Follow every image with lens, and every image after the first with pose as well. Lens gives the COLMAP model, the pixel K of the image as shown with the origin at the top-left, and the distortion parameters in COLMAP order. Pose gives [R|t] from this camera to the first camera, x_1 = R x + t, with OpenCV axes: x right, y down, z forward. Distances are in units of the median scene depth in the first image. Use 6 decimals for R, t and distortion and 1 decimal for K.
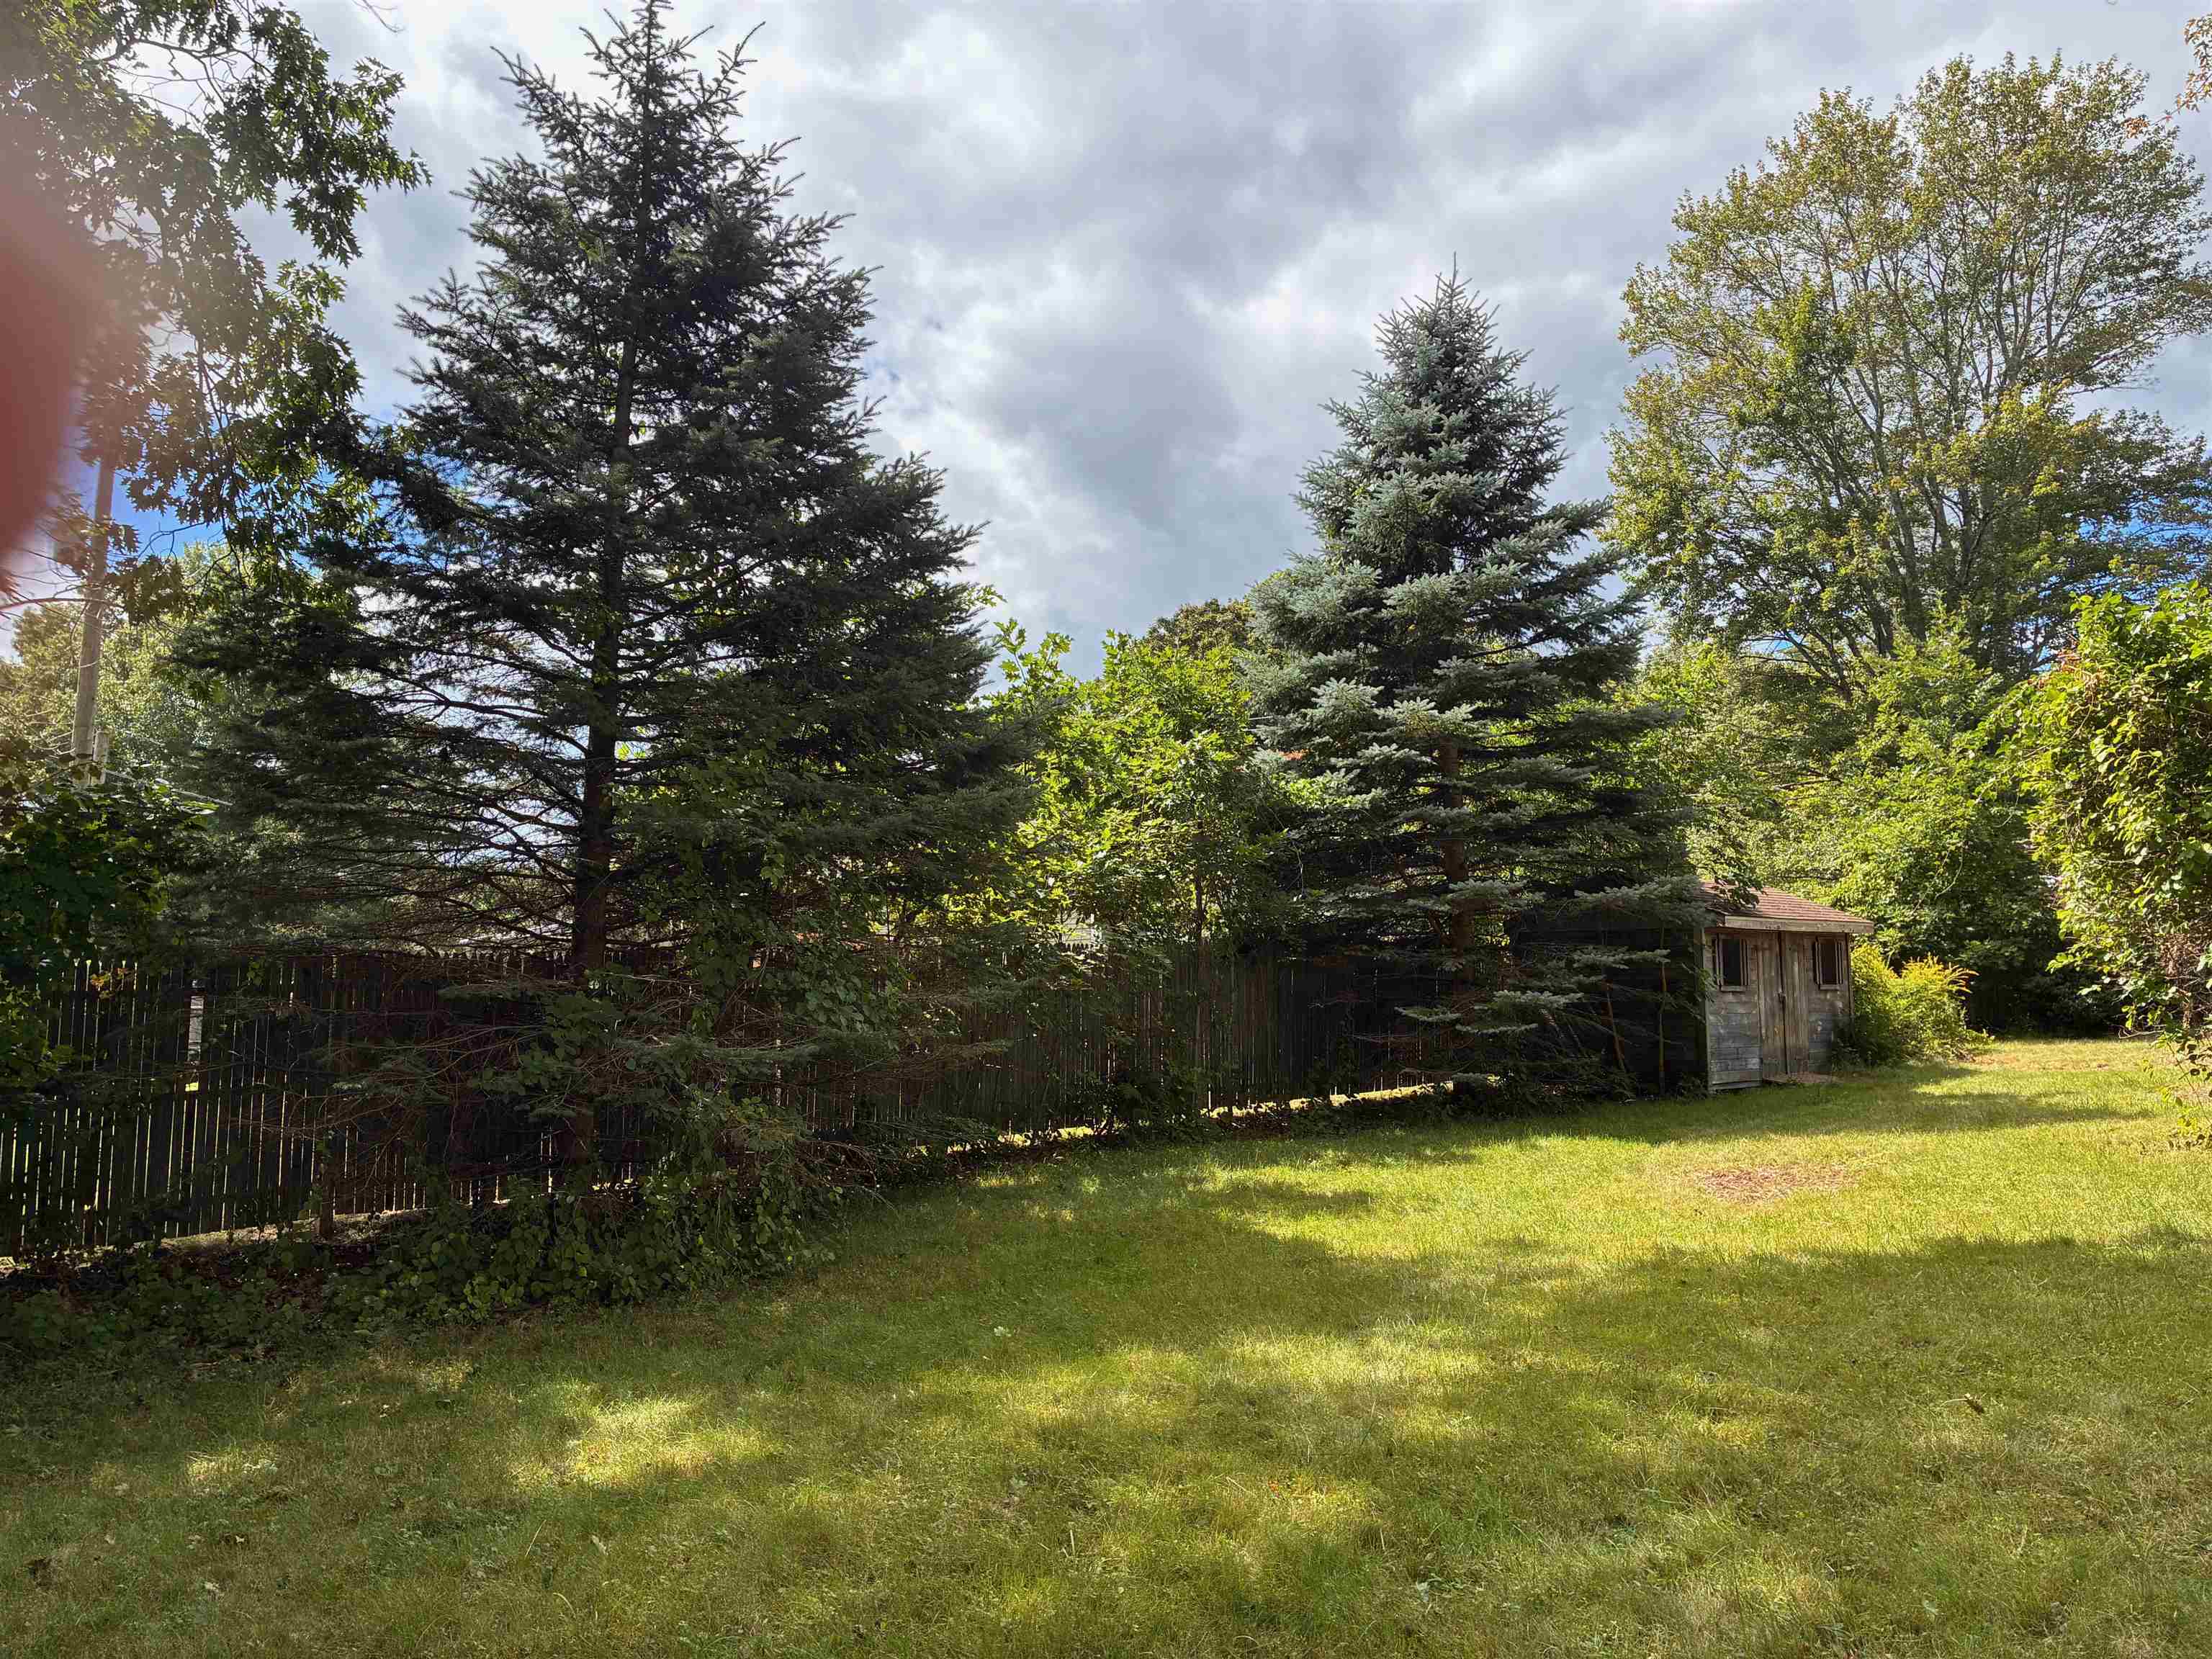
lens RADIAL K [[1582.7, 0, 1106.0], [0, 1582.7, 829.5], [0, 0, 1]] dist [-0.004570, -0.002522]
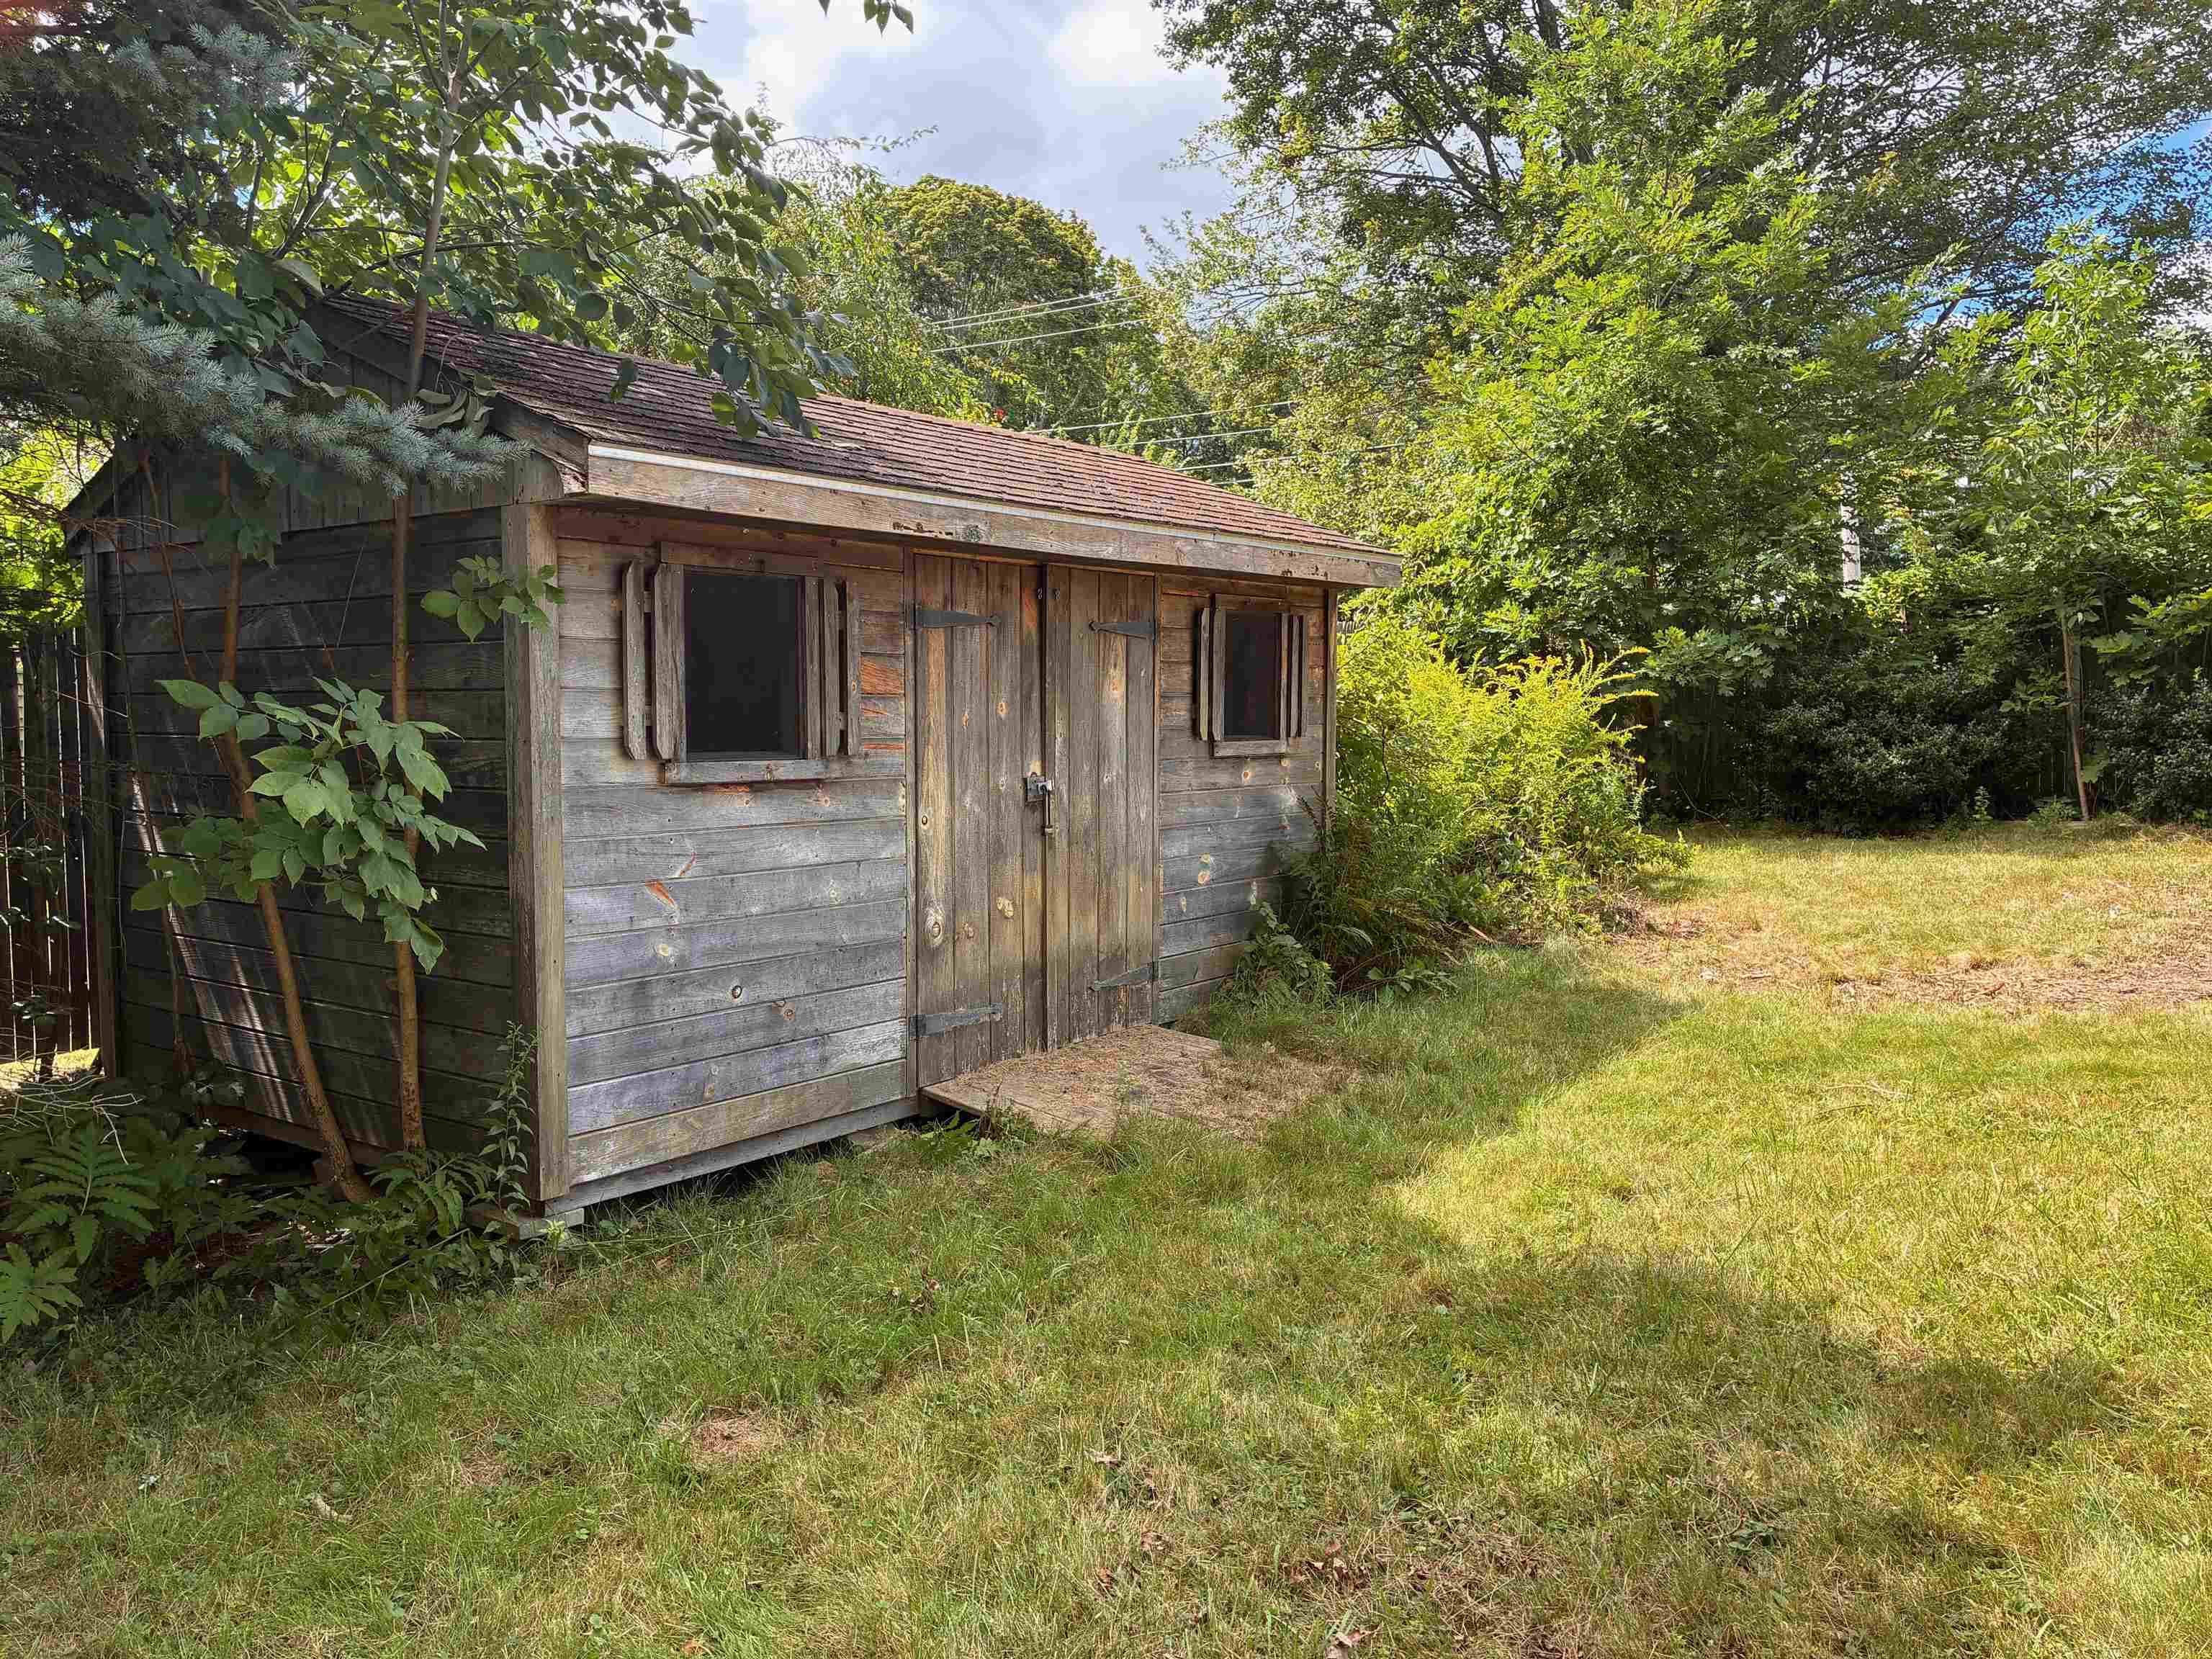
lens RADIAL K [[1667.1, 0, 1106.0], [0, 1667.1, 829.5], [0, 0, 1]] dist [-0.000843, 0.000276]
pose [[0.985828, -0.021203, 0.166415, 0.353941], [-0.006602, 0.986308, 0.164779, 0.057490], [-0.167630, -0.163543, 0.972190, 0.637553]]
